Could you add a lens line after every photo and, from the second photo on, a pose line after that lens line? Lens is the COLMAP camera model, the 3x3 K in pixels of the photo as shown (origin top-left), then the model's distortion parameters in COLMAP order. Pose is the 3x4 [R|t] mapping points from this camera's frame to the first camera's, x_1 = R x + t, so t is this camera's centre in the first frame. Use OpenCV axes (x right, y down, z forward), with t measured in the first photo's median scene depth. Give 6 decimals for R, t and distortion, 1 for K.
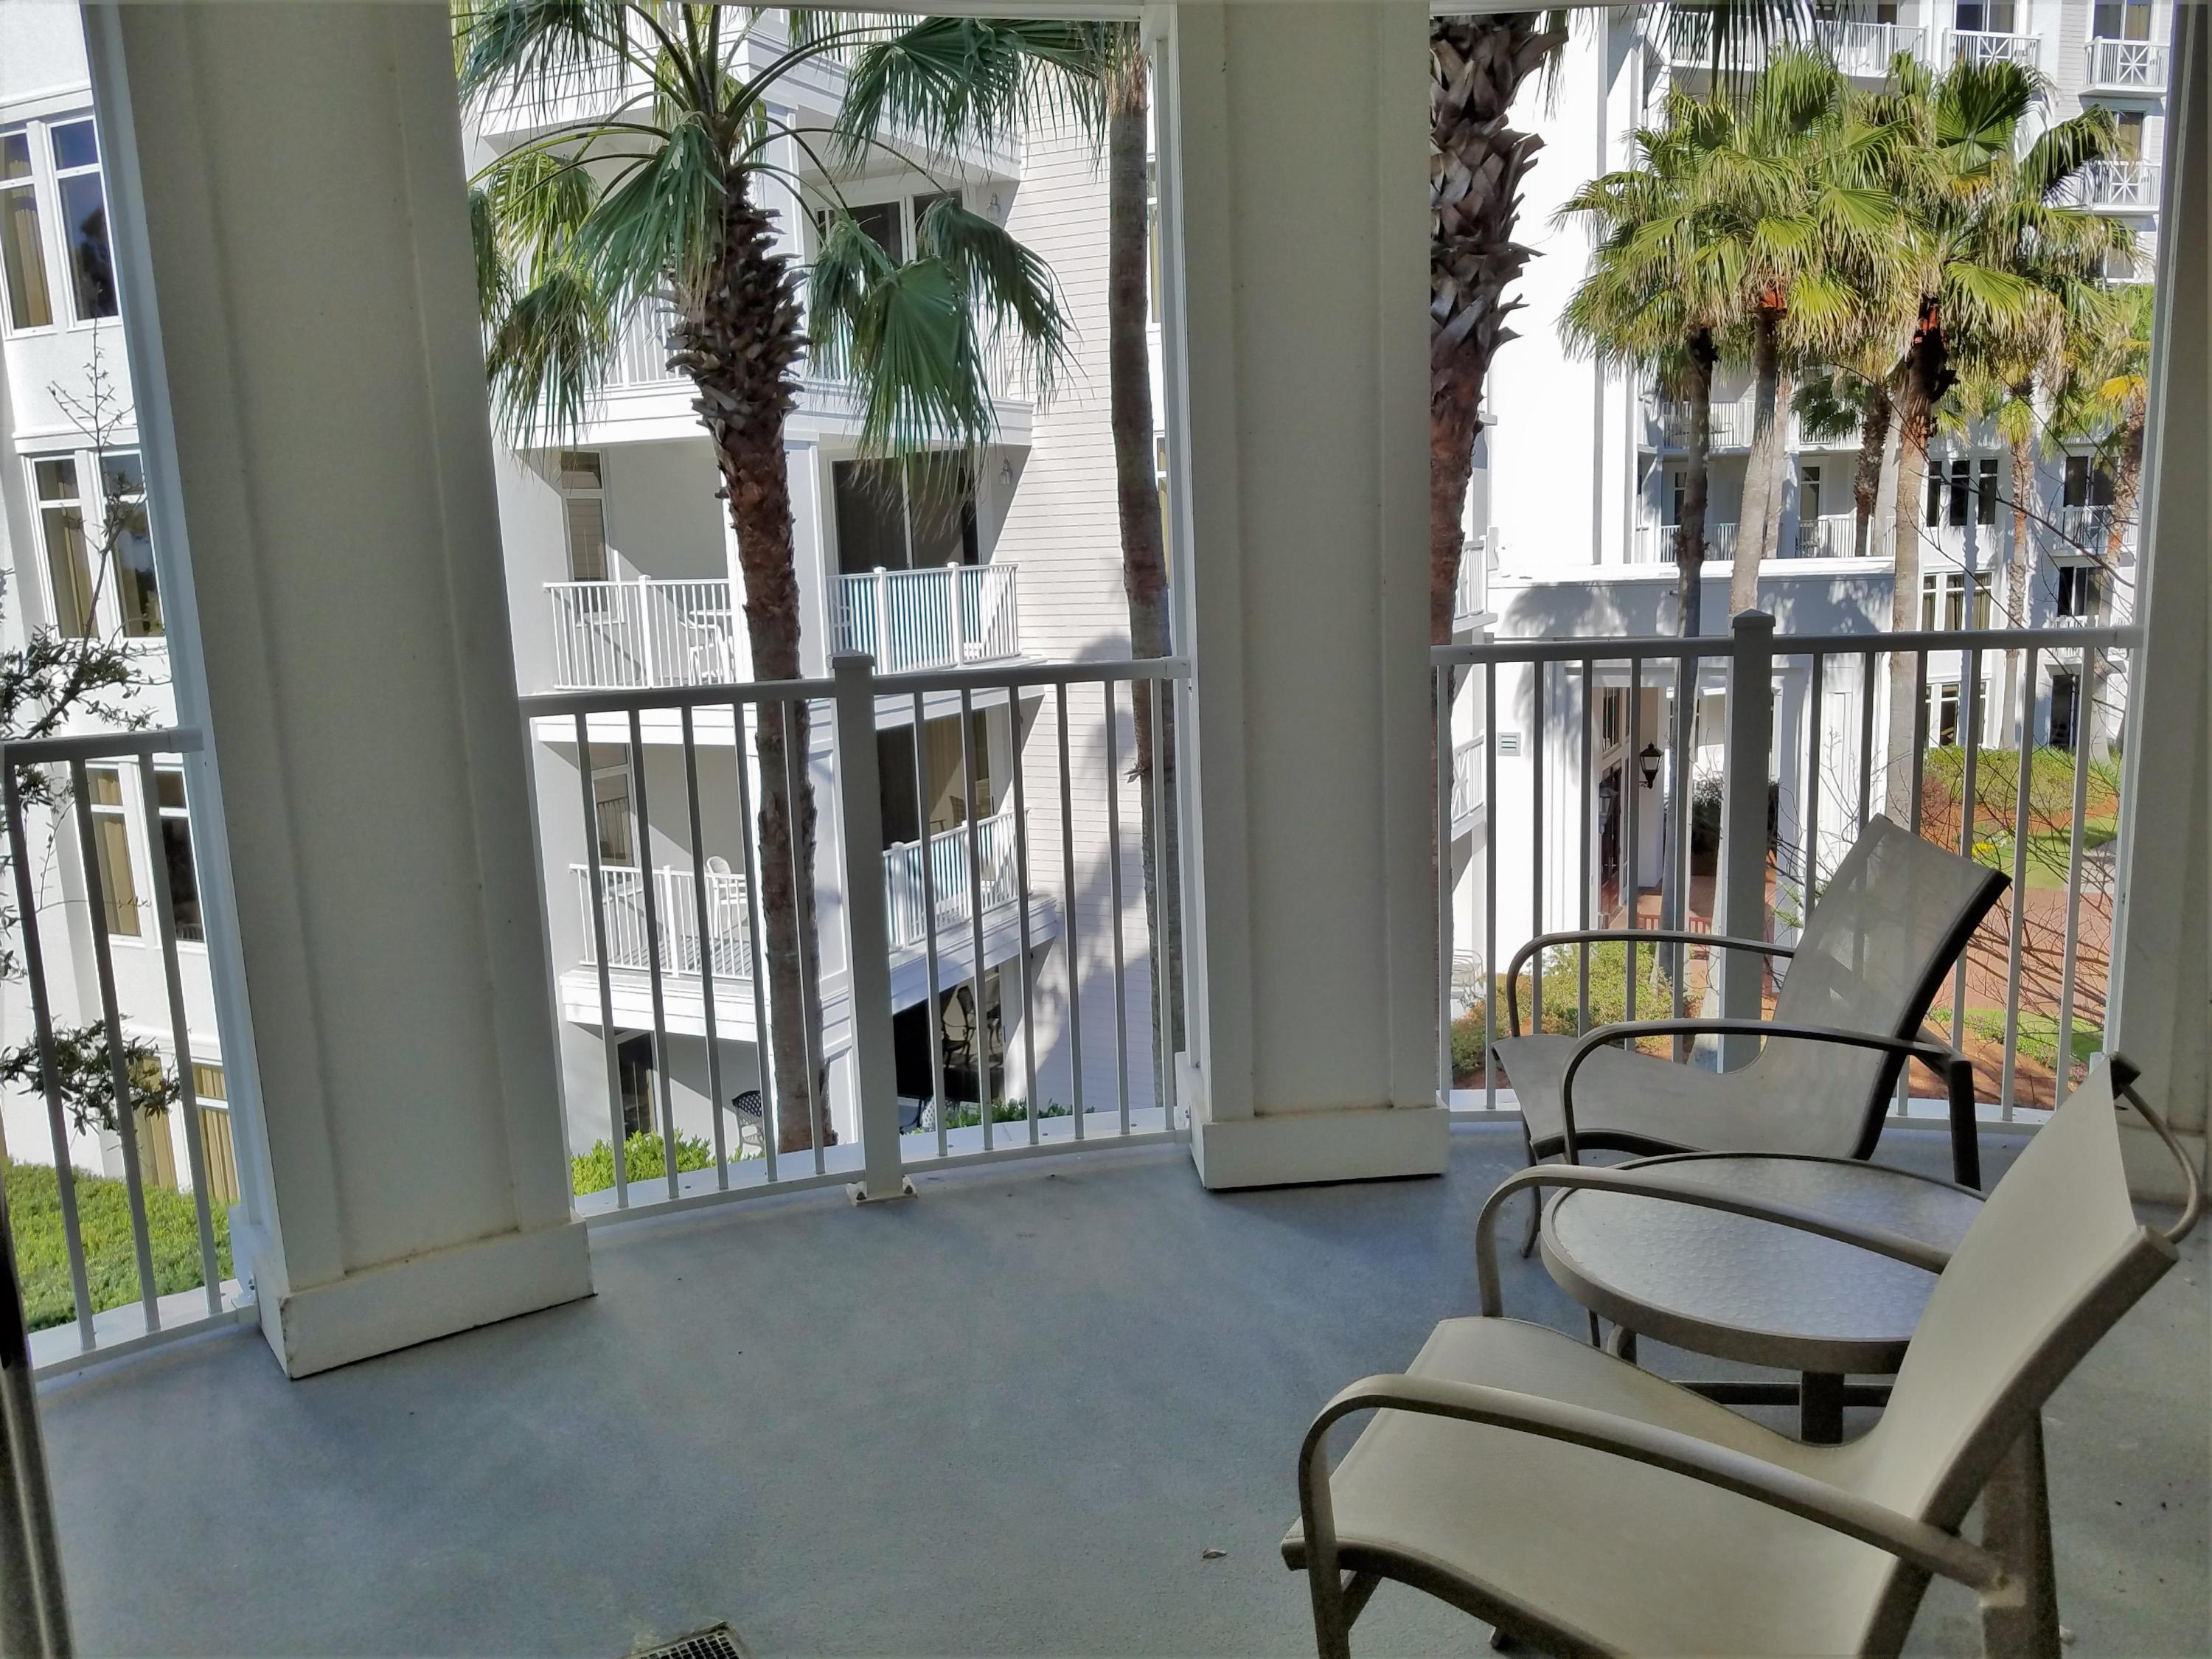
lens RADIAL K [[1738.0, 0, 1105.8], [0, 1738.0, 824.1], [0, 0, 1]] dist [0.002861, 0.005910]
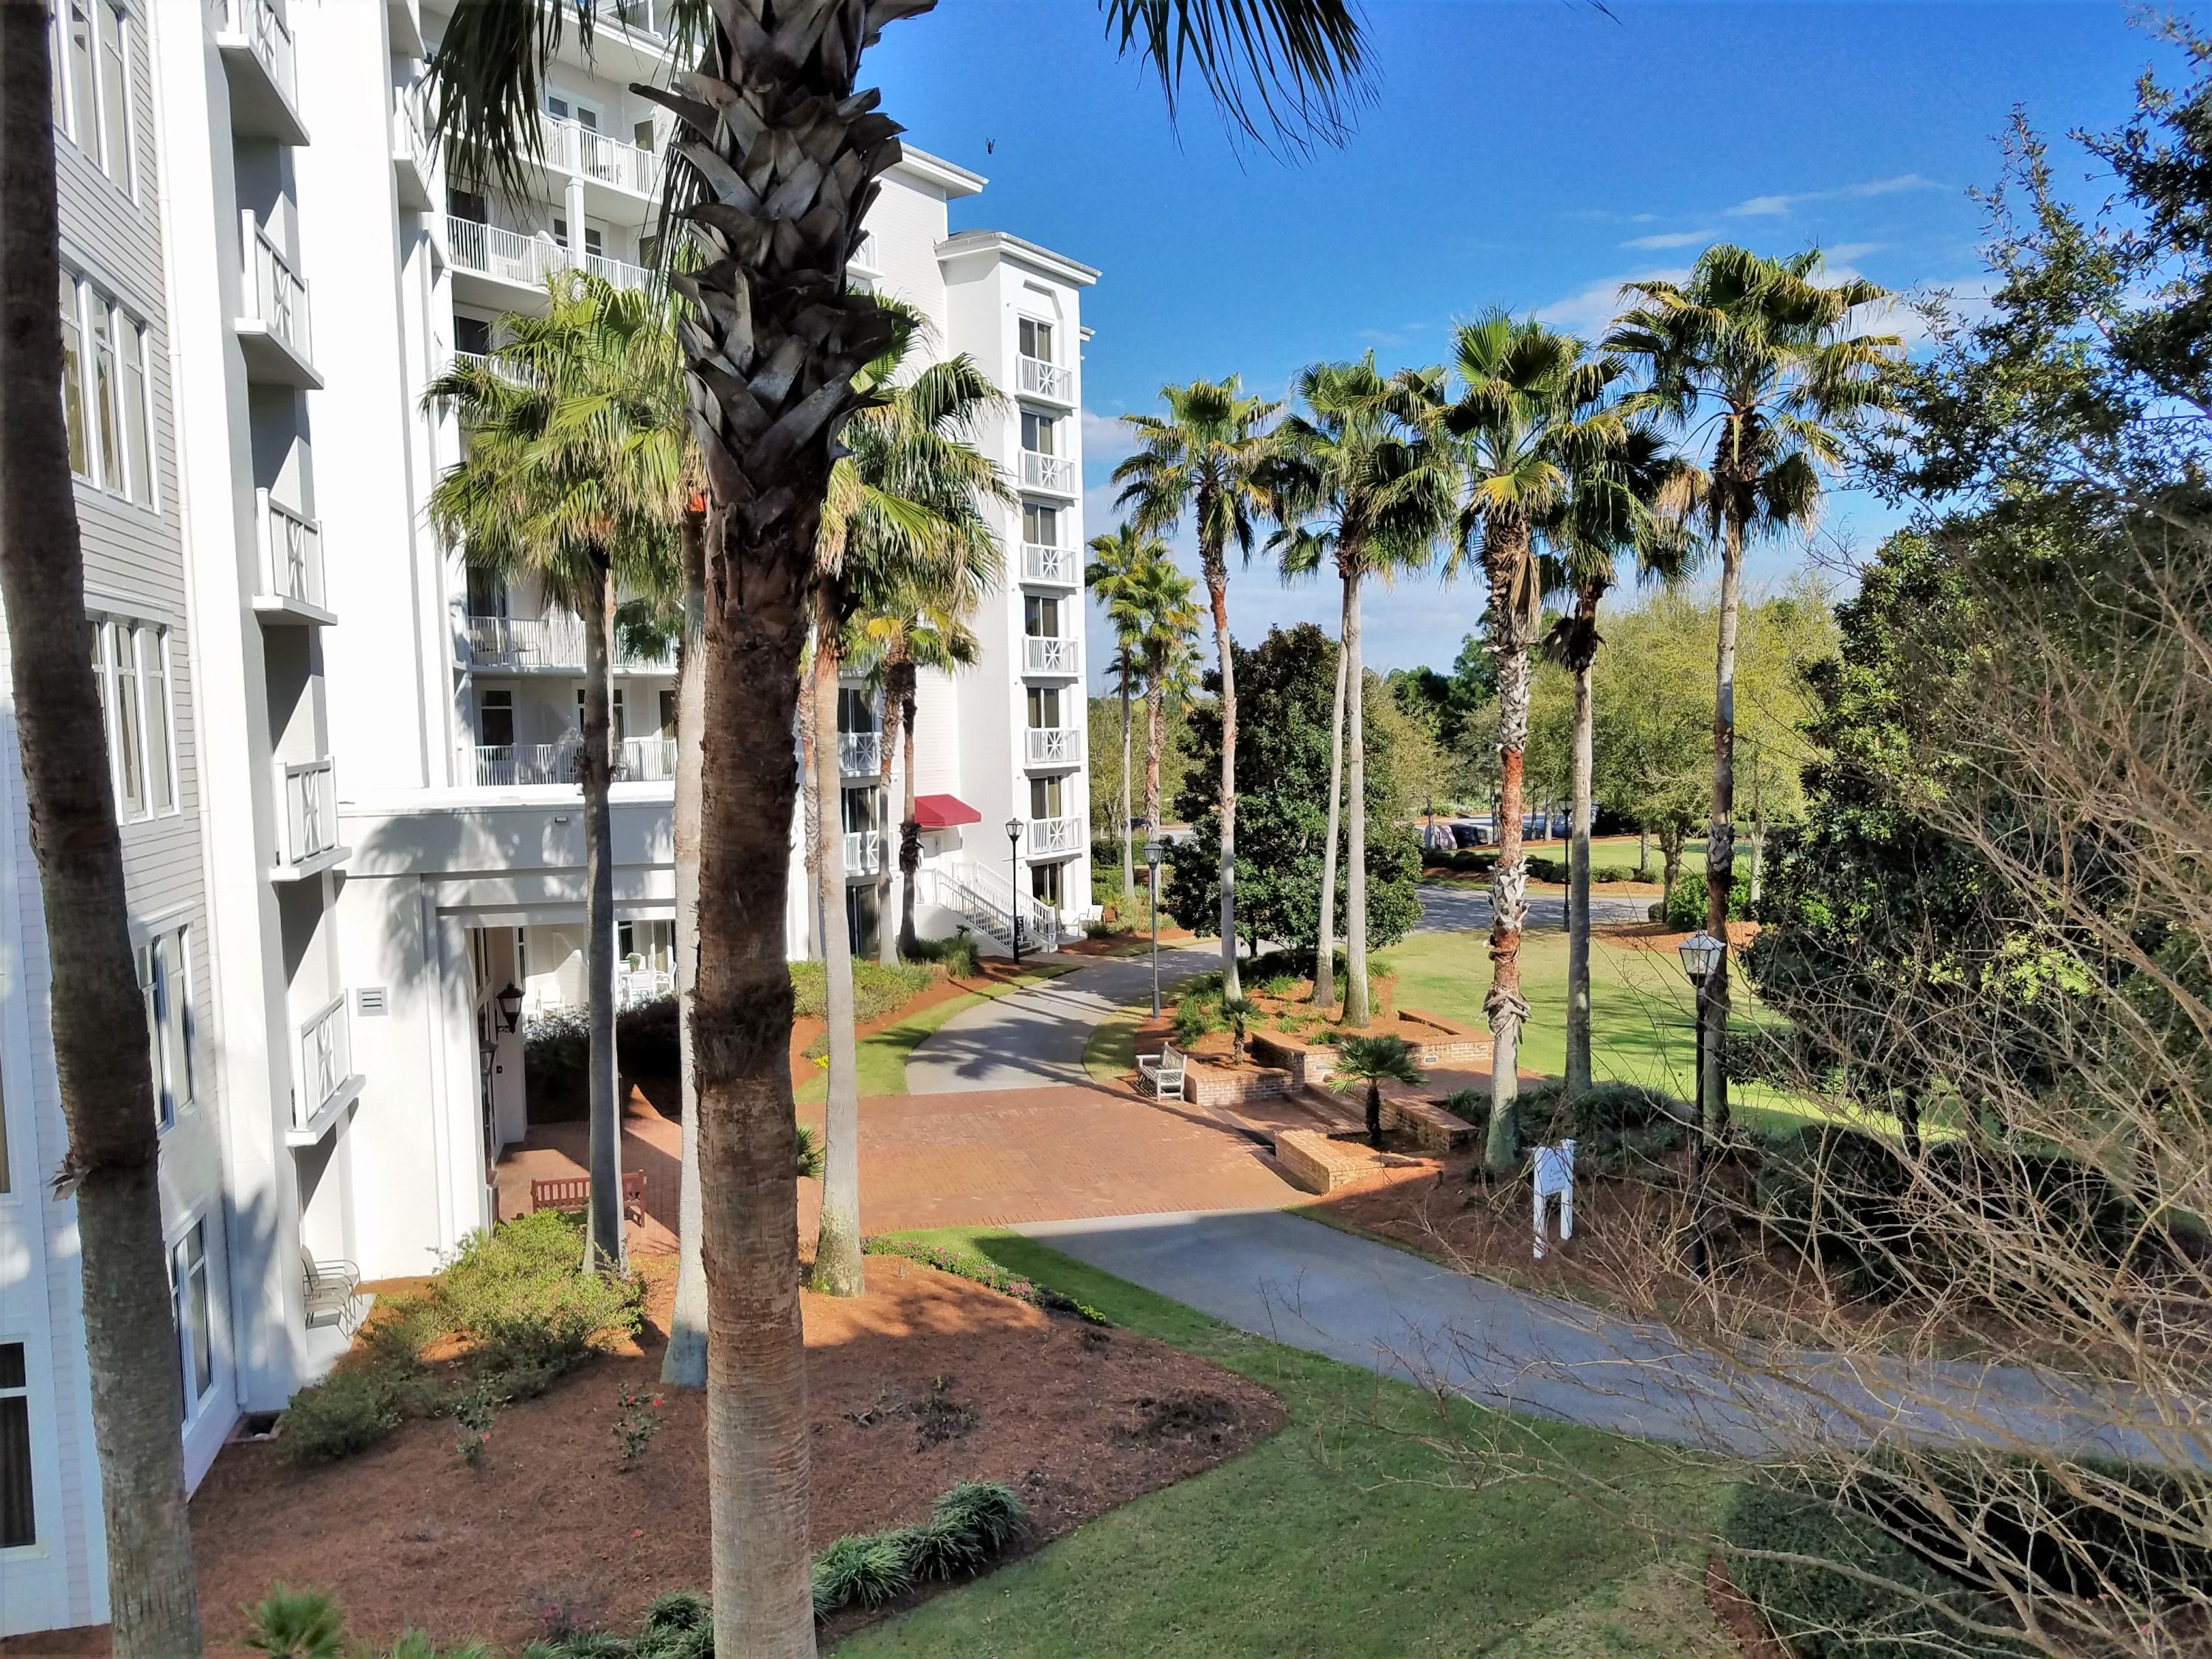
lens RADIAL K [[1738.0, 0, 1099.6], [0, 1738.0, 849.8], [0, 0, 1]] dist [0.002861, 0.005910]
pose [[0.771640, -0.027119, 0.635481, -0.039070], [0.096703, 0.992478, -0.075068, -0.031268], [-0.628666, 0.119379, 0.768458, 0.183683]]
